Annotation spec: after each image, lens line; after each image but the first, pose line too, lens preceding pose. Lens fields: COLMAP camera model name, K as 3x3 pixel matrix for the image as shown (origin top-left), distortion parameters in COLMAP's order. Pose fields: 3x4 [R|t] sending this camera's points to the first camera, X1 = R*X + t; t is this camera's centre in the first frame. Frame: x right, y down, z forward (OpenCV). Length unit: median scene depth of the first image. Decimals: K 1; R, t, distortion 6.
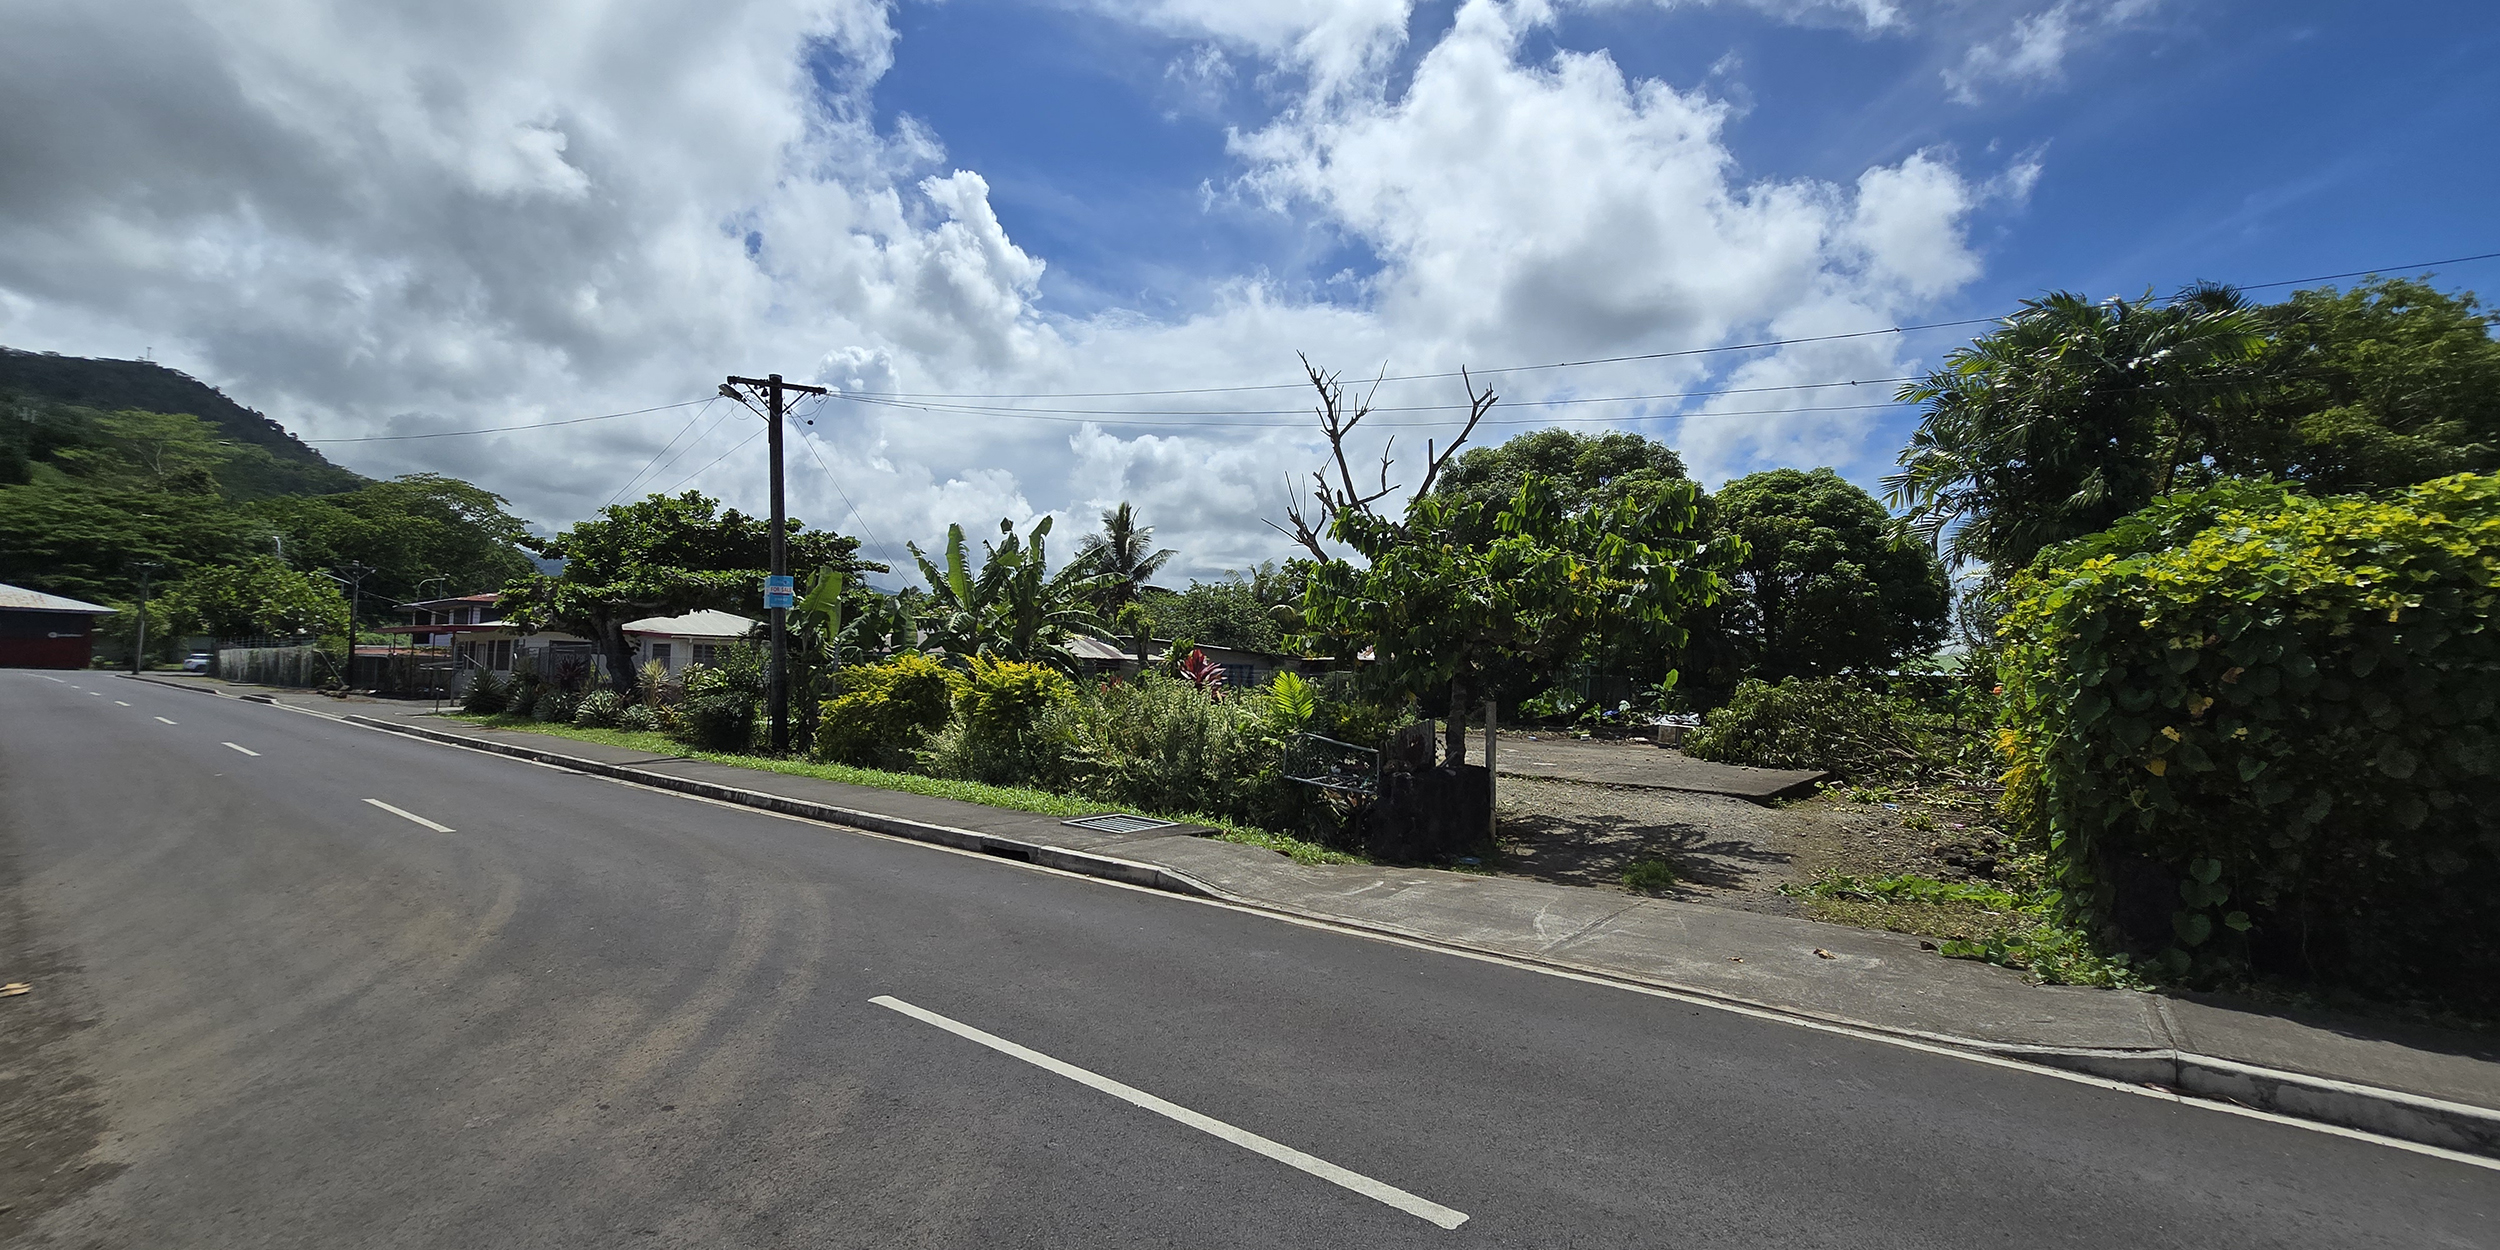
lens RADIAL K [[1019.7, 0, 1235.6], [0, 1019.7, 620.7], [0, 0, 1]] dist [-0.005824, 0.000683]
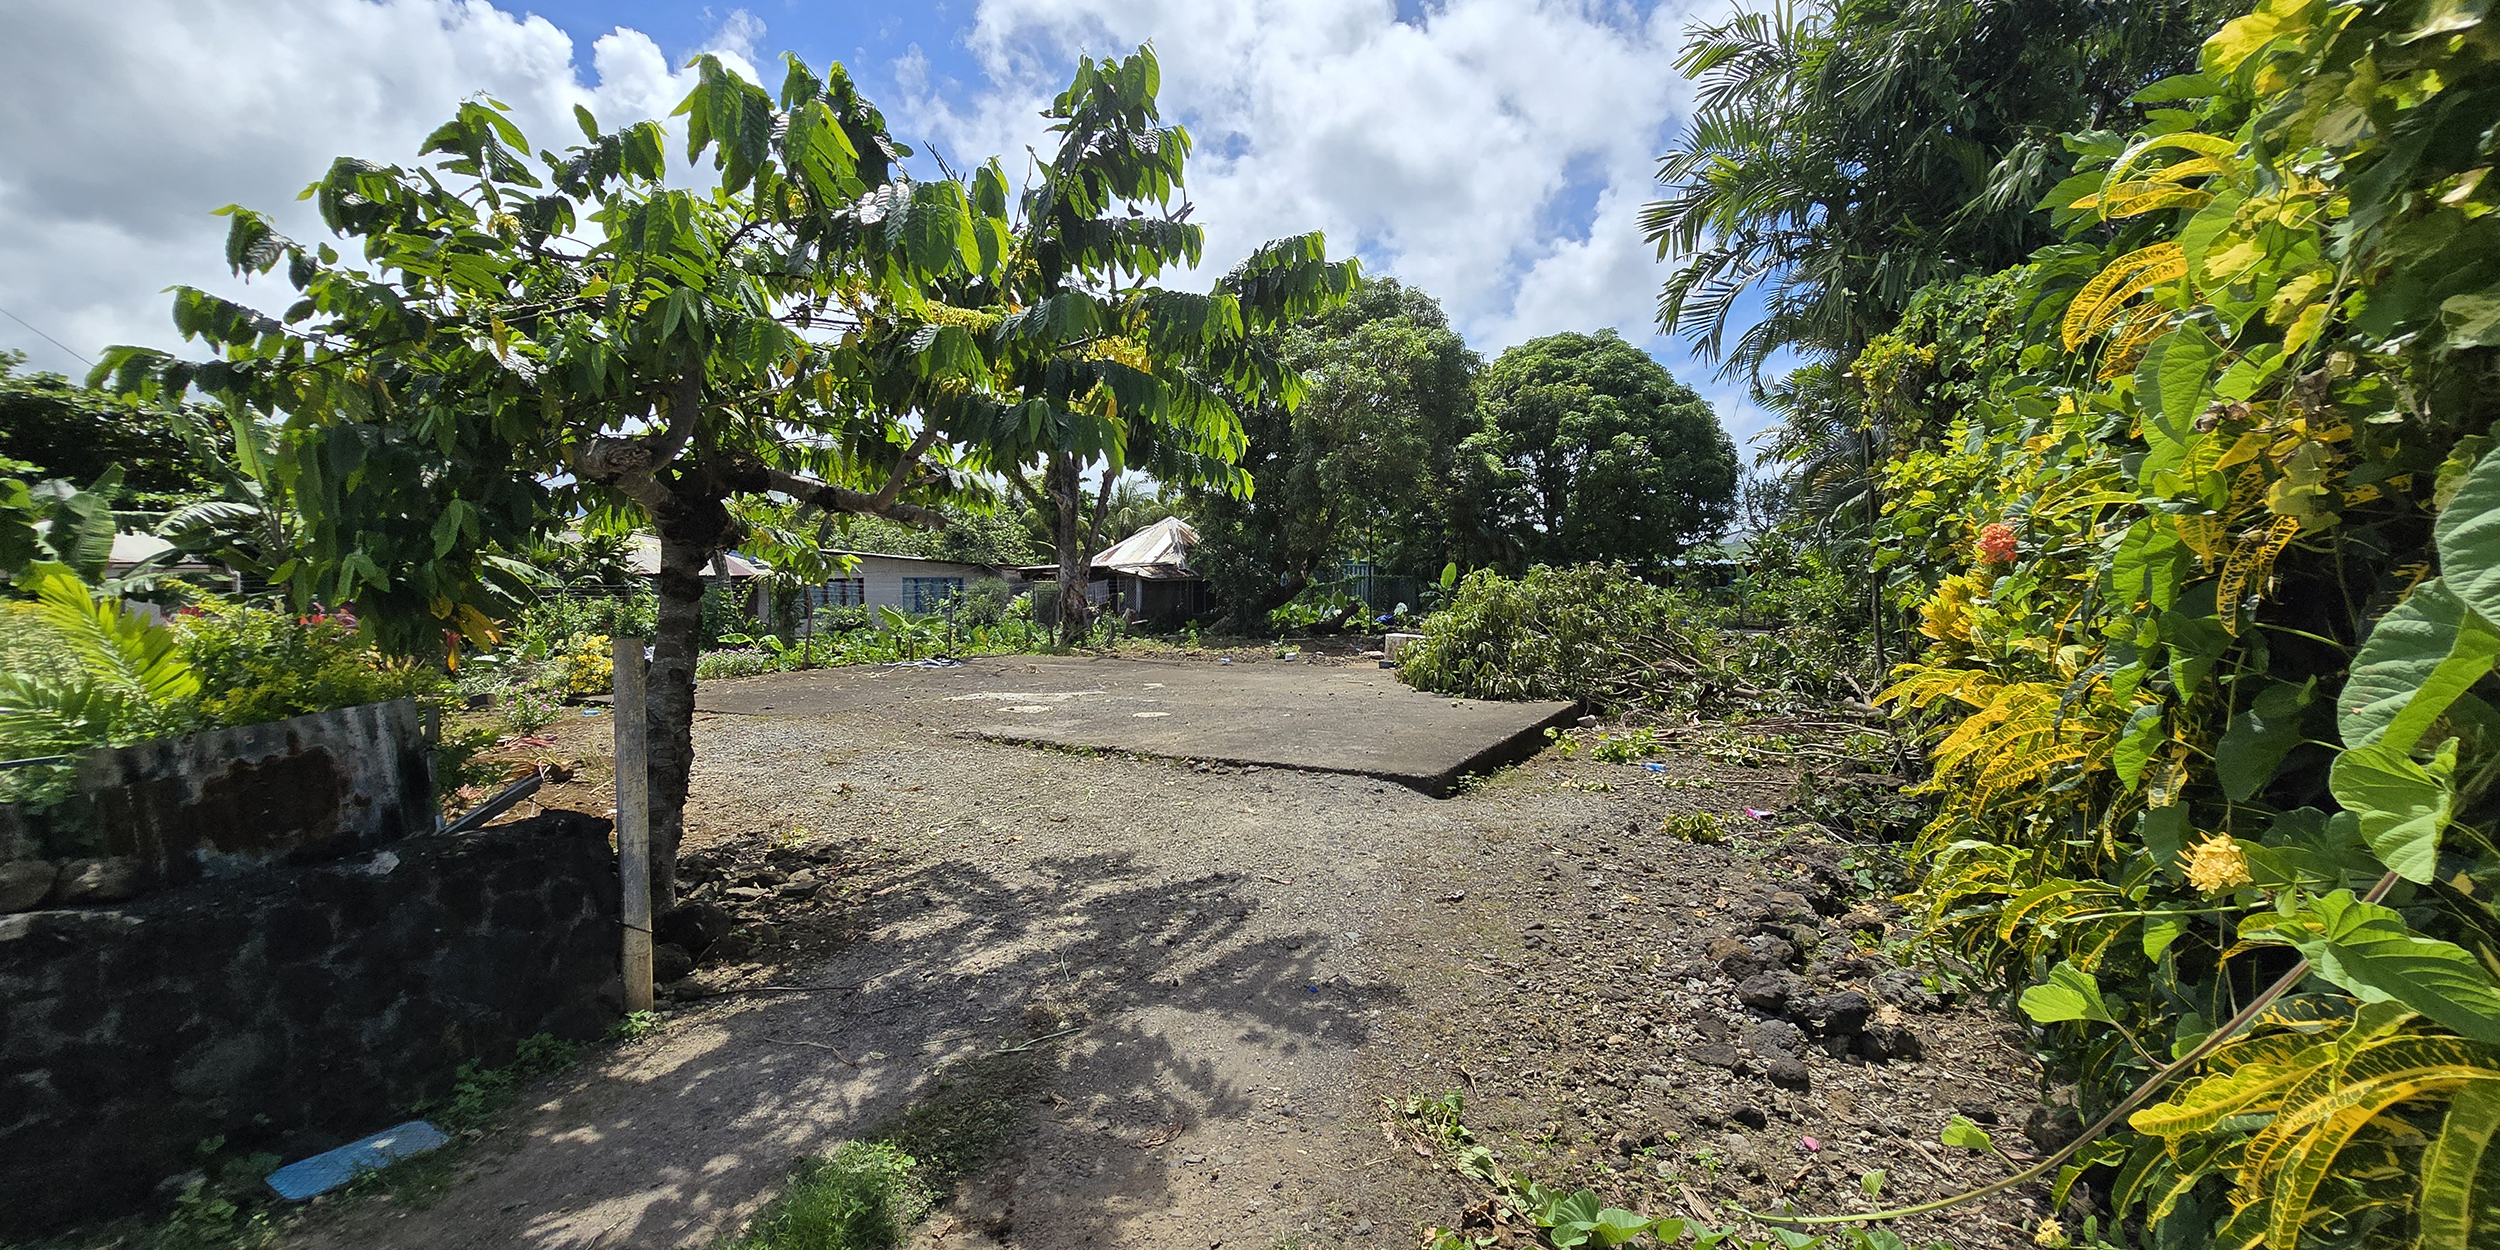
lens RADIAL K [[1019.7, 0, 1235.6], [0, 1019.7, 620.7], [0, 0, 1]] dist [-0.005824, 0.000683]
pose [[0.986881, -0.041642, 0.155989, 0.239363], [0.028108, 0.995725, 0.087987, 0.027387], [-0.158986, -0.082448, 0.983832, 0.351291]]
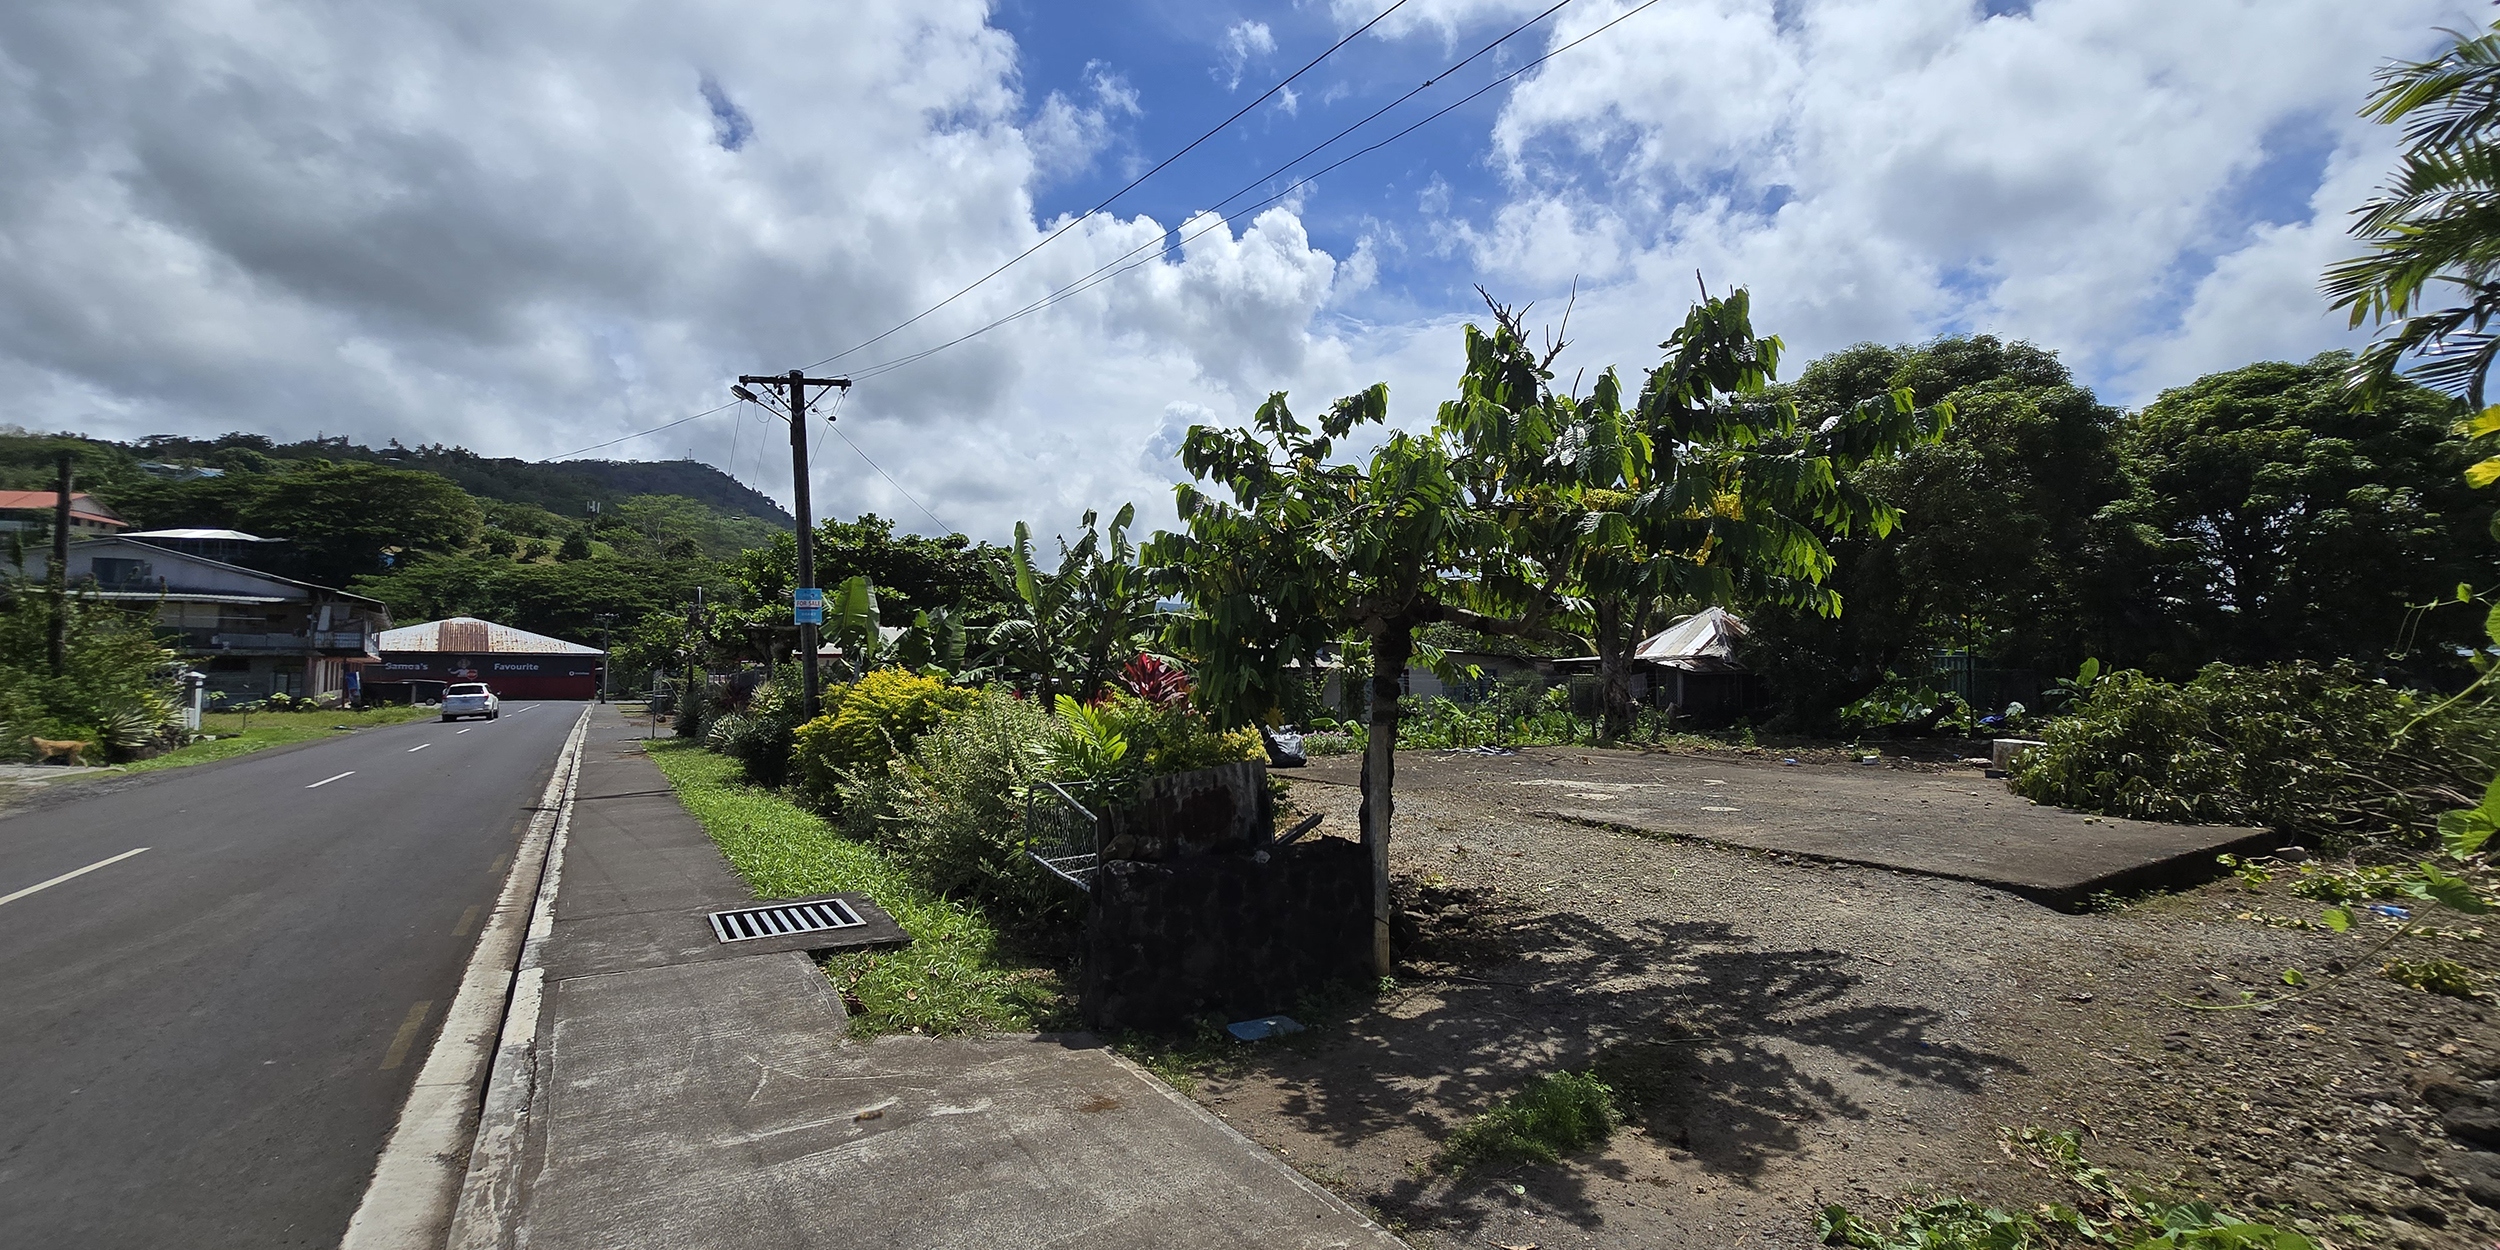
lens RADIAL K [[1019.7, 0, 1235.6], [0, 1019.7, 620.7], [0, 0, 1]] dist [-0.005824, 0.000683]
pose [[0.943893, -0.045666, -0.327078, 0.211462], [0.042638, 0.998956, -0.016426, 0.016066], [0.327486, 0.001559, 0.944855, 0.258577]]
